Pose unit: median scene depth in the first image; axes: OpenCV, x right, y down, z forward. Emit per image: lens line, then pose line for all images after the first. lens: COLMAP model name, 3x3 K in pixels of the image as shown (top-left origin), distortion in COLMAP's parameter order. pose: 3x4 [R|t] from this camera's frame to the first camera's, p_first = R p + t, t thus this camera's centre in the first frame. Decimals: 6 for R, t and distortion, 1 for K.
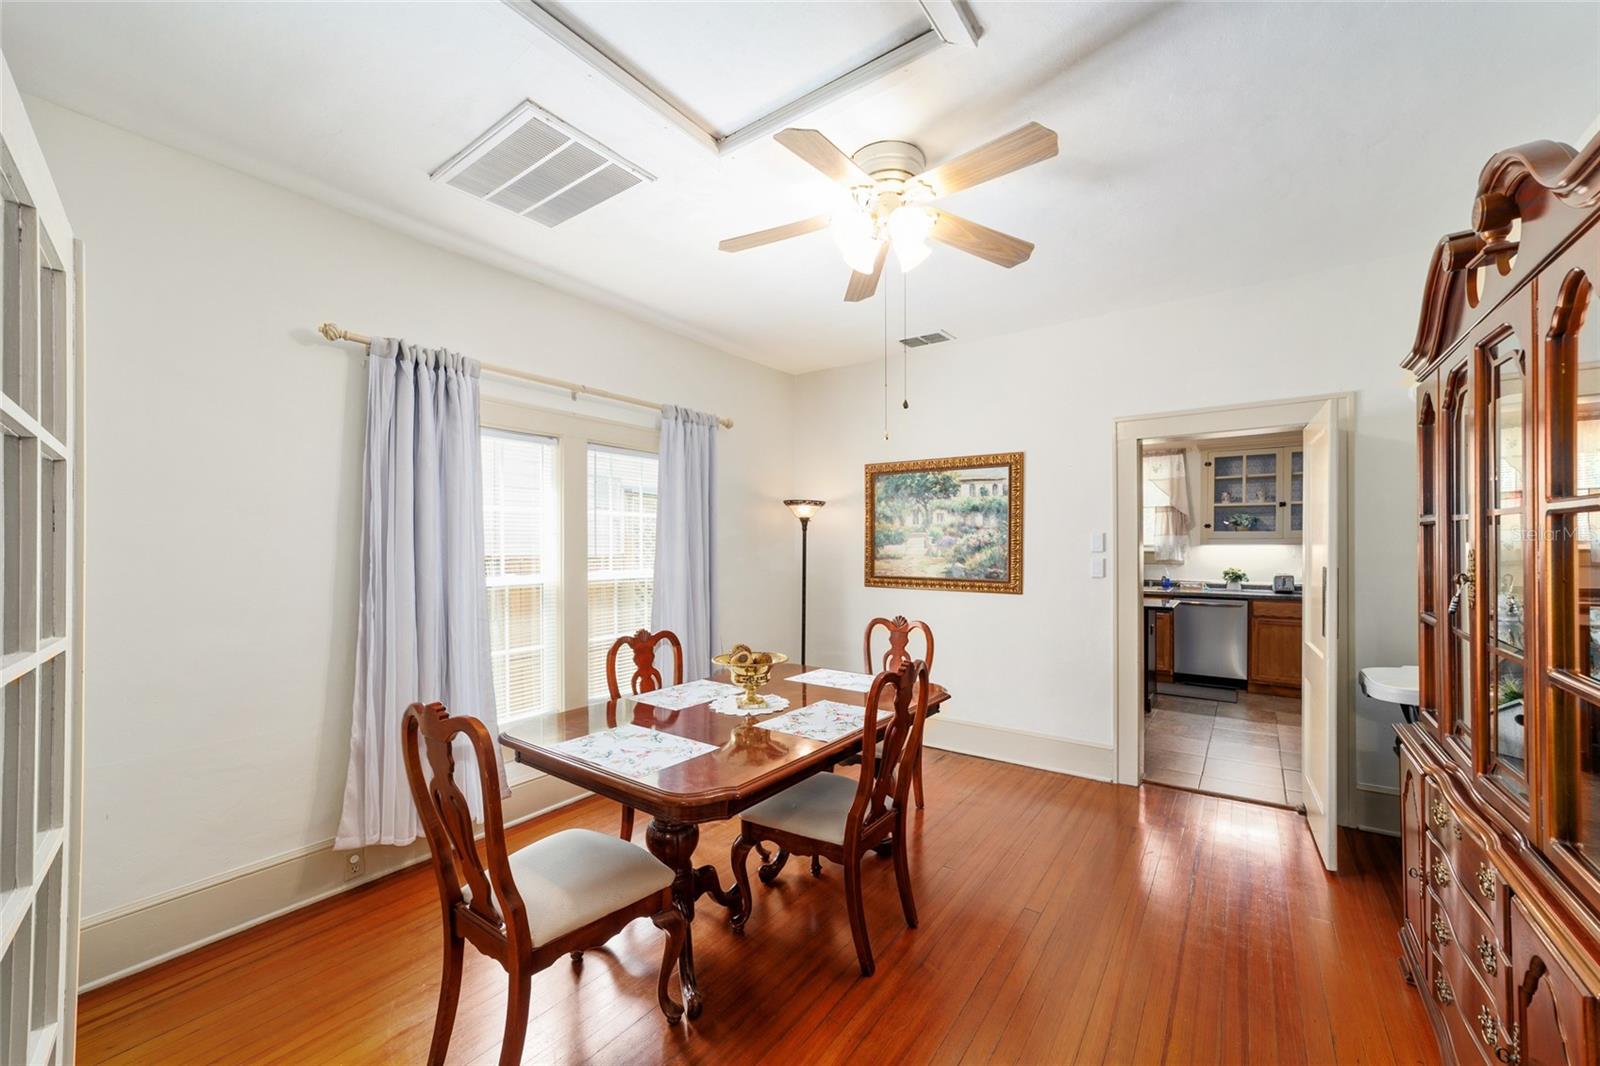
lens RADIAL K [[615.2, 0, 793.8], [0, 615.2, 533.0], [0, 0, 1]] dist [-0.016519, 0.009333]
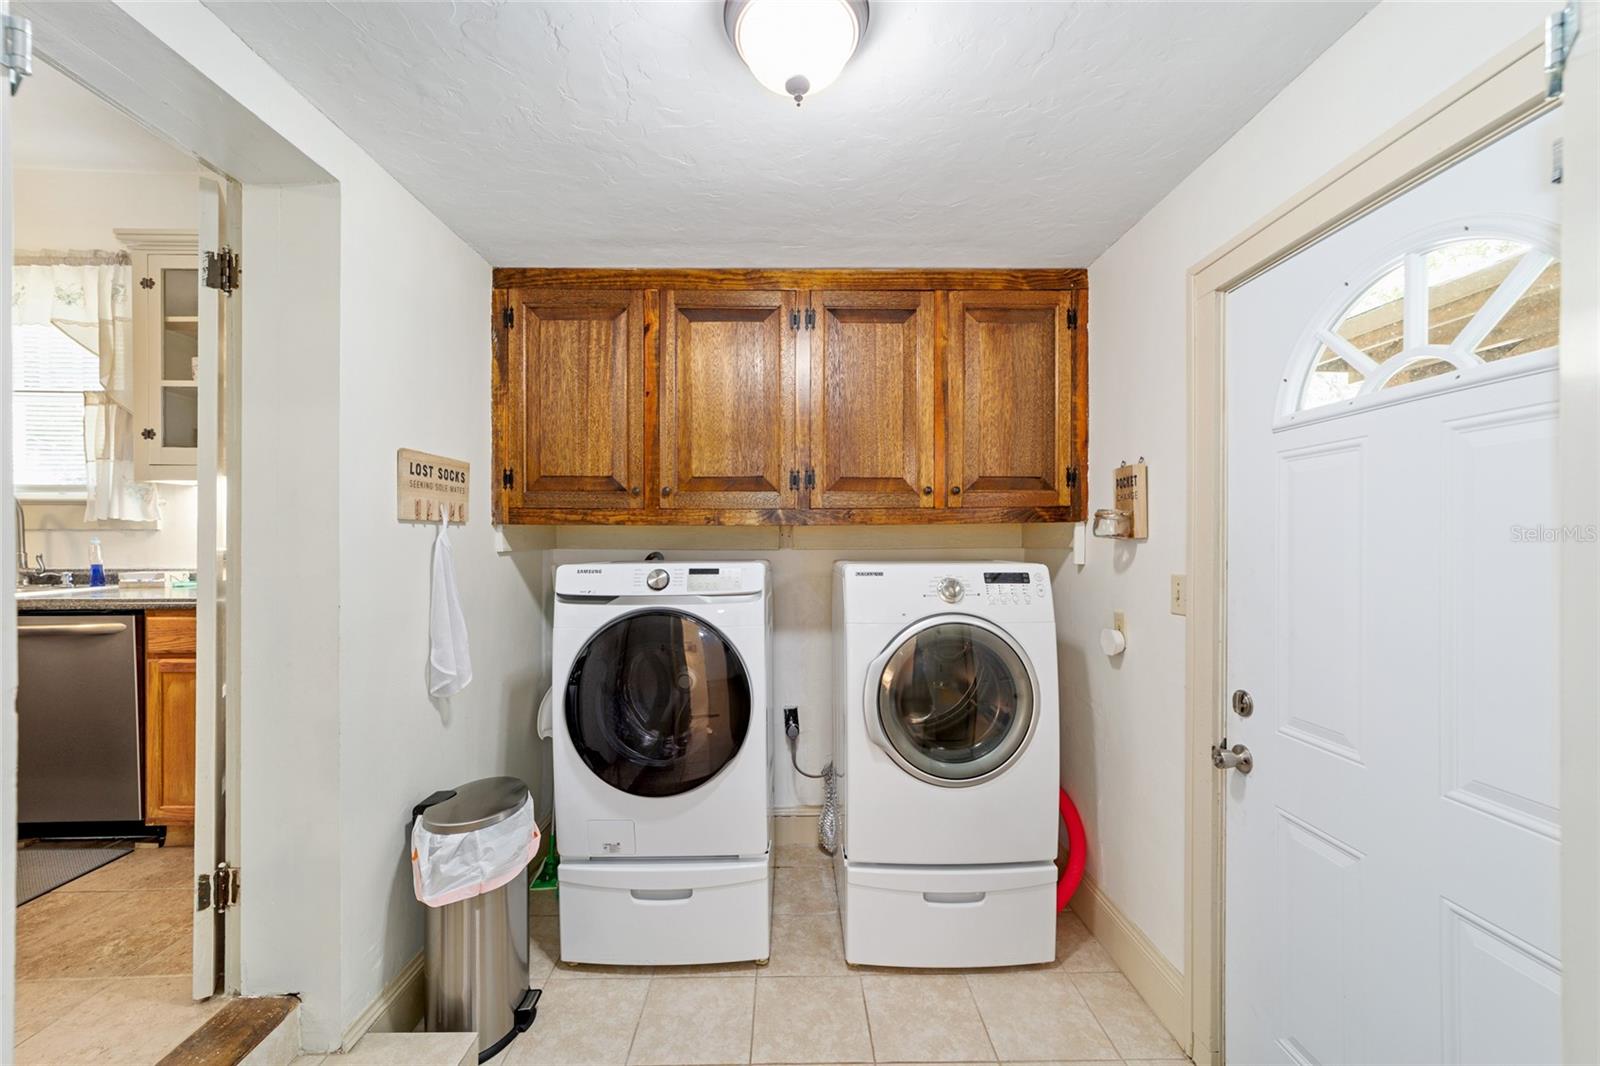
lens RADIAL K [[615.2, 0, 793.8], [0, 615.2, 533.0], [0, 0, 1]] dist [-0.016519, 0.009333]
pose [[0.785910, -0.000070, 0.618341, 0.729400], [-0.002312, 0.999993, 0.003052, 0.051003], [-0.618337, -0.003828, 0.785904, 0.386181]]
